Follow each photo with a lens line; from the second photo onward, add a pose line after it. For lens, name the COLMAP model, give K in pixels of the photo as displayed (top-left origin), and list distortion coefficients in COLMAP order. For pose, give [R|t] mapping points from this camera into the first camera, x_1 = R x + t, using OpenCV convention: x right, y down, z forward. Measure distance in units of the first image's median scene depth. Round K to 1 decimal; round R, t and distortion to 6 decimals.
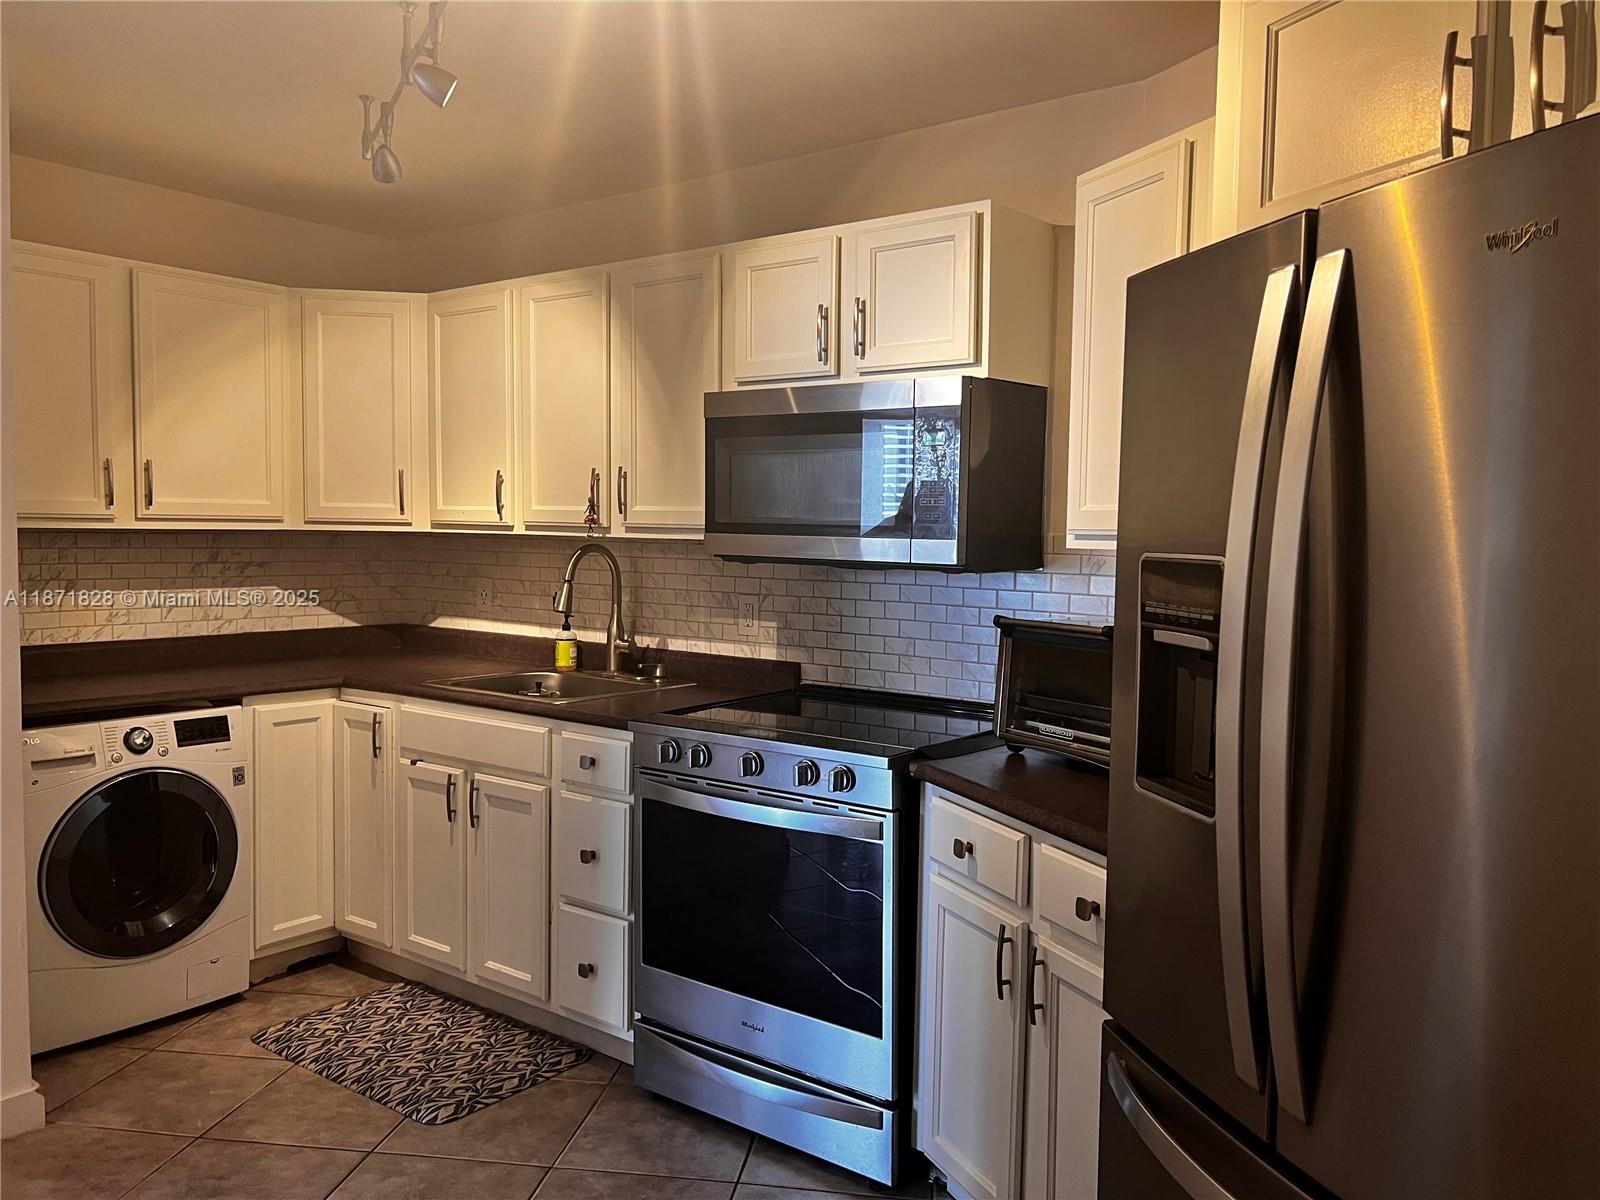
lens RADIAL K [[1216.7, 0, 809.7], [0, 1216.7, 592.5], [0, 0, 1]] dist [0.034360, -0.041611]
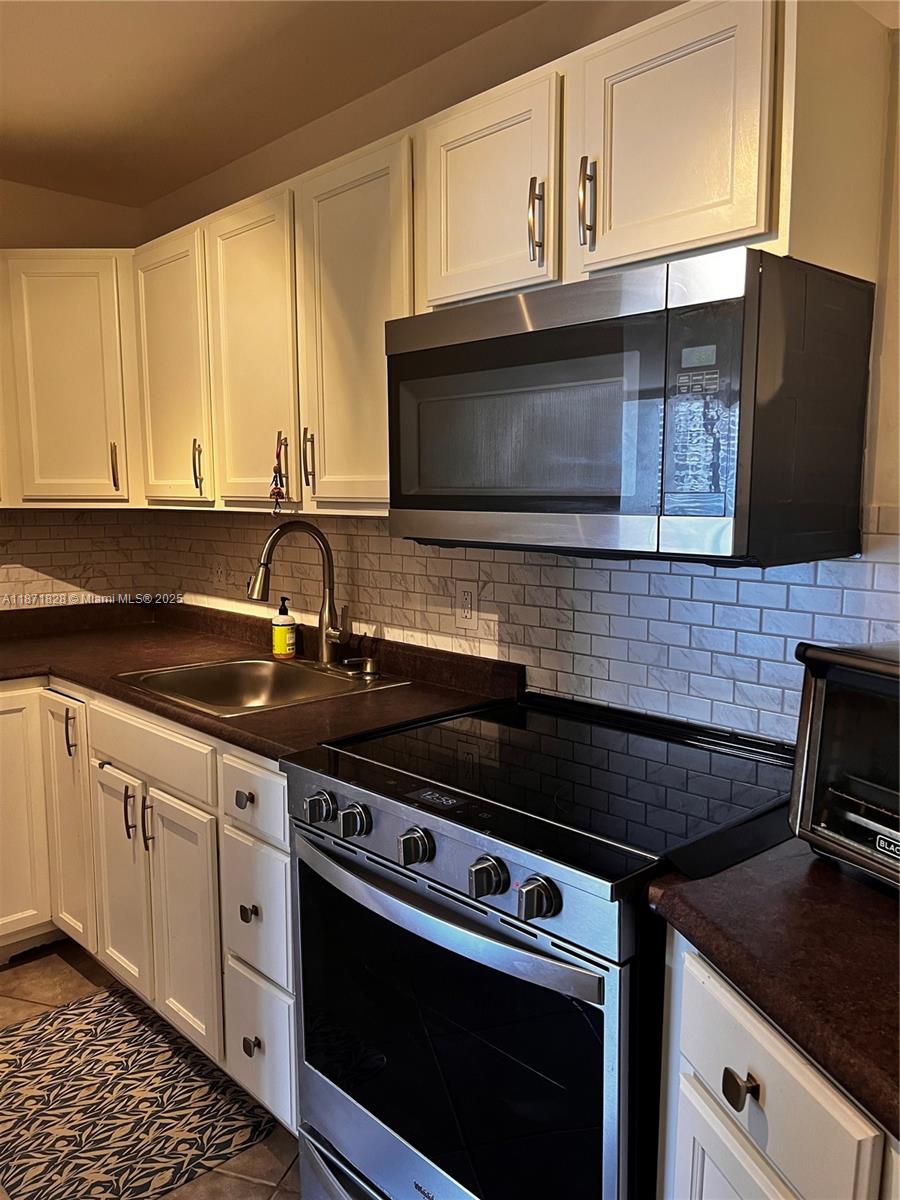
lens RADIAL K [[912.5, 0, 446.7], [0, 912.5, 611.3], [0, 0, 1]] dist [0.034360, -0.041611]
pose [[0.986067, 0.005995, -0.166242, 0.045217], [0.005882, 0.997469, 0.070858, -0.024101], [0.166246, -0.070849, 0.983536, 0.423243]]
